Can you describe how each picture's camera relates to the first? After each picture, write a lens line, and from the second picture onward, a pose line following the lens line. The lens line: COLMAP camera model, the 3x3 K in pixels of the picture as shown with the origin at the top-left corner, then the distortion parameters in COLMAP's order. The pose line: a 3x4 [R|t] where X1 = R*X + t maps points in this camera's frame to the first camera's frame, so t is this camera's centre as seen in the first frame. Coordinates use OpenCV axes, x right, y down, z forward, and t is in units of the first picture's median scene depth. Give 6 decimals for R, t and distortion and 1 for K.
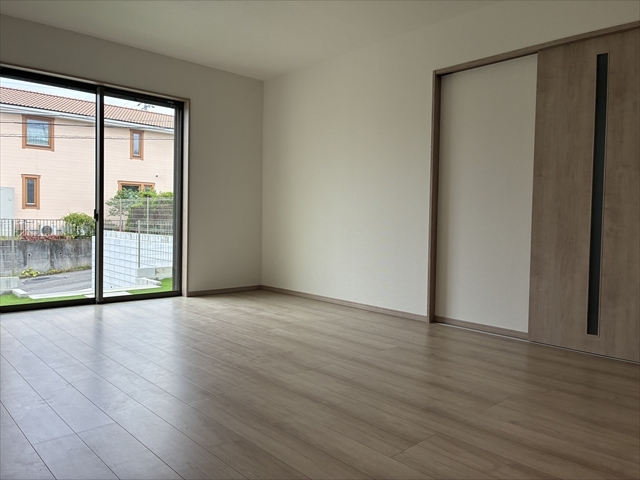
lens RADIAL K [[481.2, 0, 320.2], [0, 481.2, 239.5], [0, 0, 1]] dist [0.035724, -0.035262]
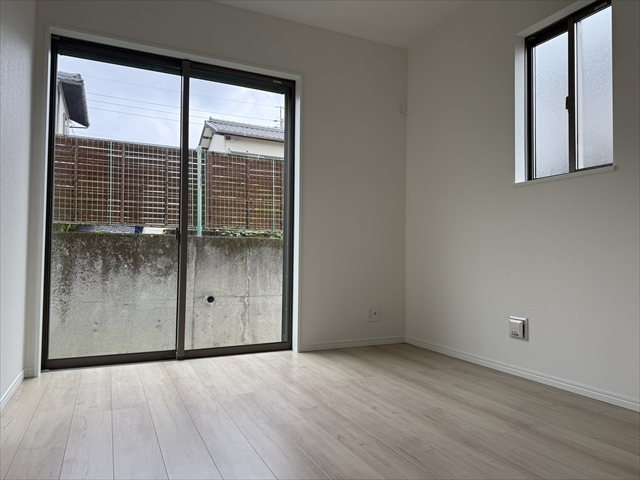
lens RADIAL K [[447.2, 0, 319.2], [0, 447.2, 239.5], [0, 0, 1]] dist [0.083076, -0.101057]
pose [[0.956995, -0.025982, -0.288939, -0.054684], [0.004697, 0.997238, -0.074117, 0.005391], [0.290067, 0.069573, 0.954474, 0.379089]]
